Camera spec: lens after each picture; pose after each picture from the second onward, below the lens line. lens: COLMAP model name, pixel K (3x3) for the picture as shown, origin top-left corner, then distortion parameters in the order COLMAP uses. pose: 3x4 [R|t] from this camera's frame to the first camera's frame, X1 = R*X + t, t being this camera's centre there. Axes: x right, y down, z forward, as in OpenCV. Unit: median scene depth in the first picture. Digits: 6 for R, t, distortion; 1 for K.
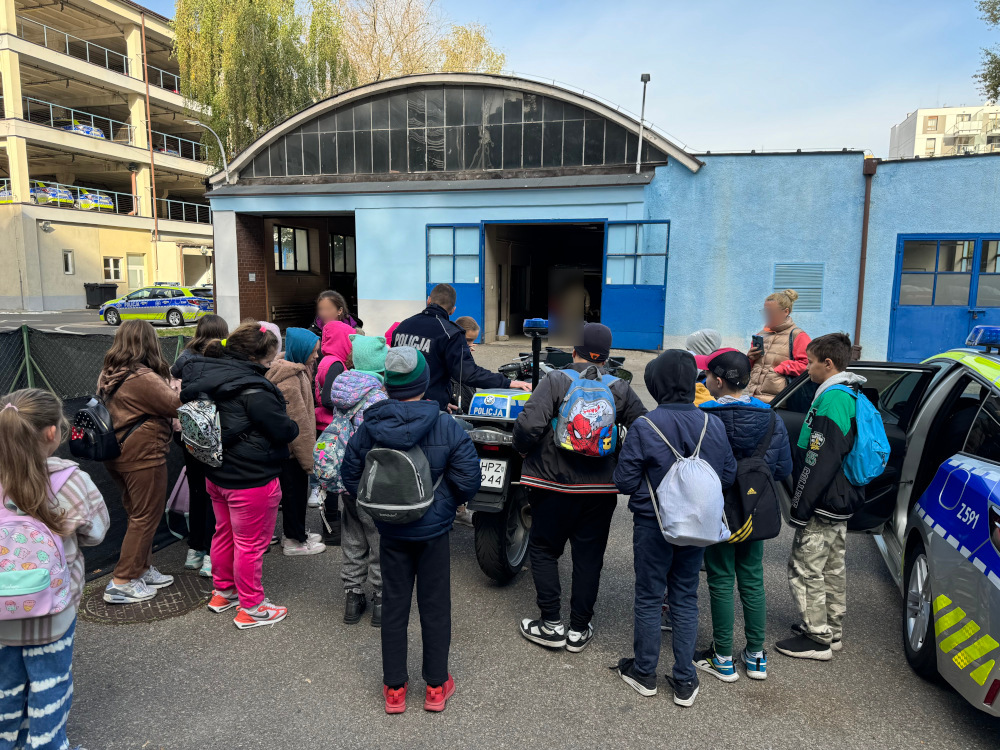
lens RADIAL K [[702.5, 0, 497.4], [0, 702.5, 379.2], [0, 0, 1]] dist [-0.075392, -0.010785]
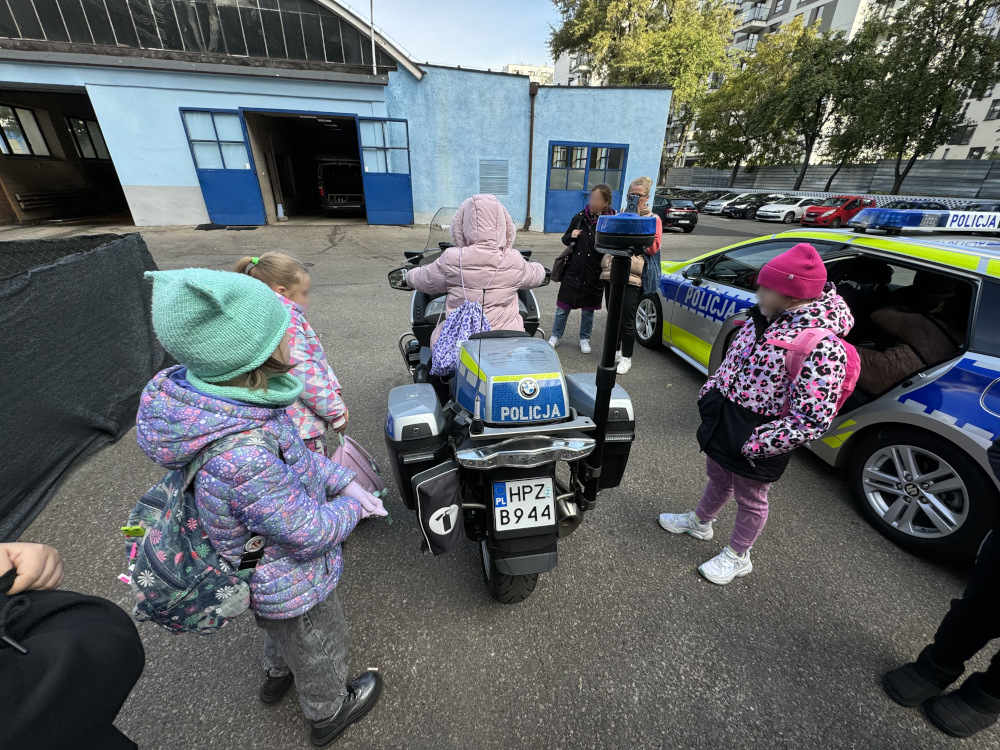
lens RADIAL K [[394.5, 0, 510.1], [0, 394.5, 372.4], [0, 0, 1]] dist [-0.017679, -0.000254]
pose [[0.857011, -0.210851, 0.470185, -0.031839], [0.047775, 0.941034, 0.334921, -0.015952], [-0.513079, -0.264568, 0.816550, 0.160896]]
